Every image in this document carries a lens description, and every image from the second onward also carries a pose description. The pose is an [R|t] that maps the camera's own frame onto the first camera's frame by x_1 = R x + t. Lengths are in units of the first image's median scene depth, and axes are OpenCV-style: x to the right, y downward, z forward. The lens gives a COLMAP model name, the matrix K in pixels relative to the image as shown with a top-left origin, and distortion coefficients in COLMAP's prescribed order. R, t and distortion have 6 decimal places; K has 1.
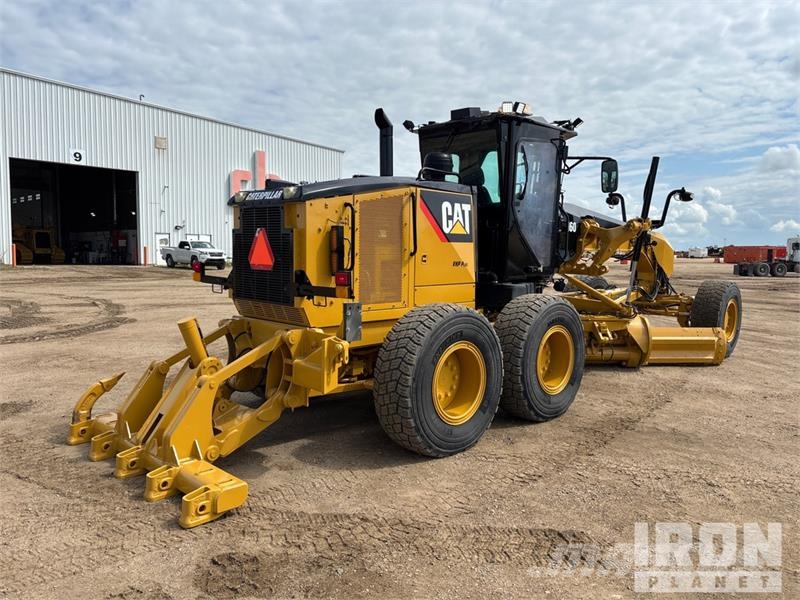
lens RADIAL K [[608.7, 0, 410.5], [0, 608.7, 302.1], [0, 0, 1]] dist [0.080095, -0.104946]
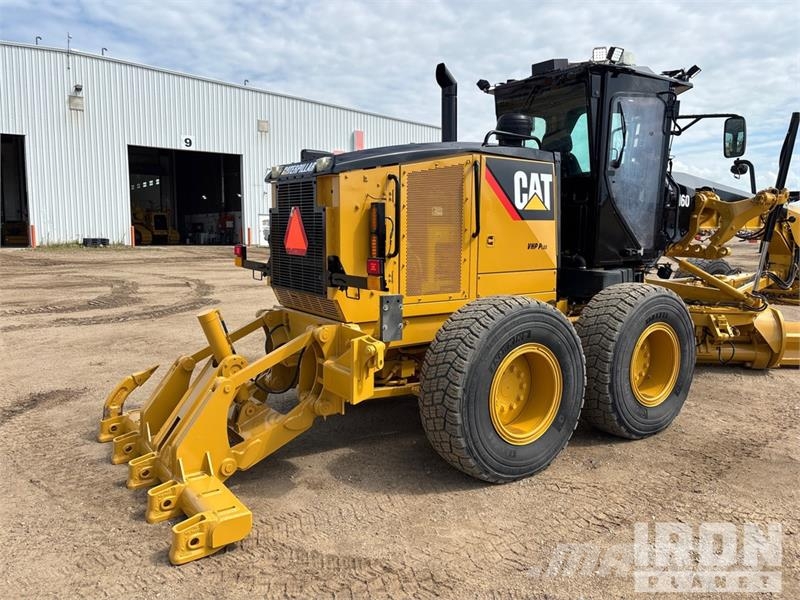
lens RADIAL K [[610.5, 0, 400.0], [0, 610.5, 300.0], [0, 0, 1]] dist [0.016836, 0.008625]
pose [[0.982895, 0.014098, -0.183625, 0.055553], [-0.008403, 0.999460, 0.031757, -0.015345], [0.183974, -0.029671, 0.982483, 0.151527]]
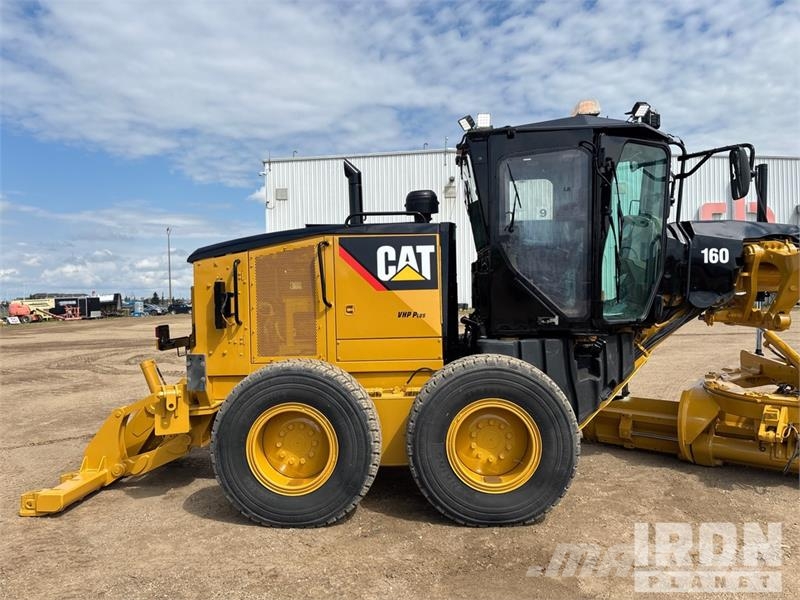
lens RADIAL K [[608.7, 0, 410.5], [0, 608.7, 302.1], [0, 0, 1]] dist [0.080095, -0.104946]
pose [[0.658635, -0.013966, -0.752333, 0.786849], [-0.035744, 0.998118, -0.049821, -0.040747], [0.751614, 0.059705, 0.656896, 0.463395]]
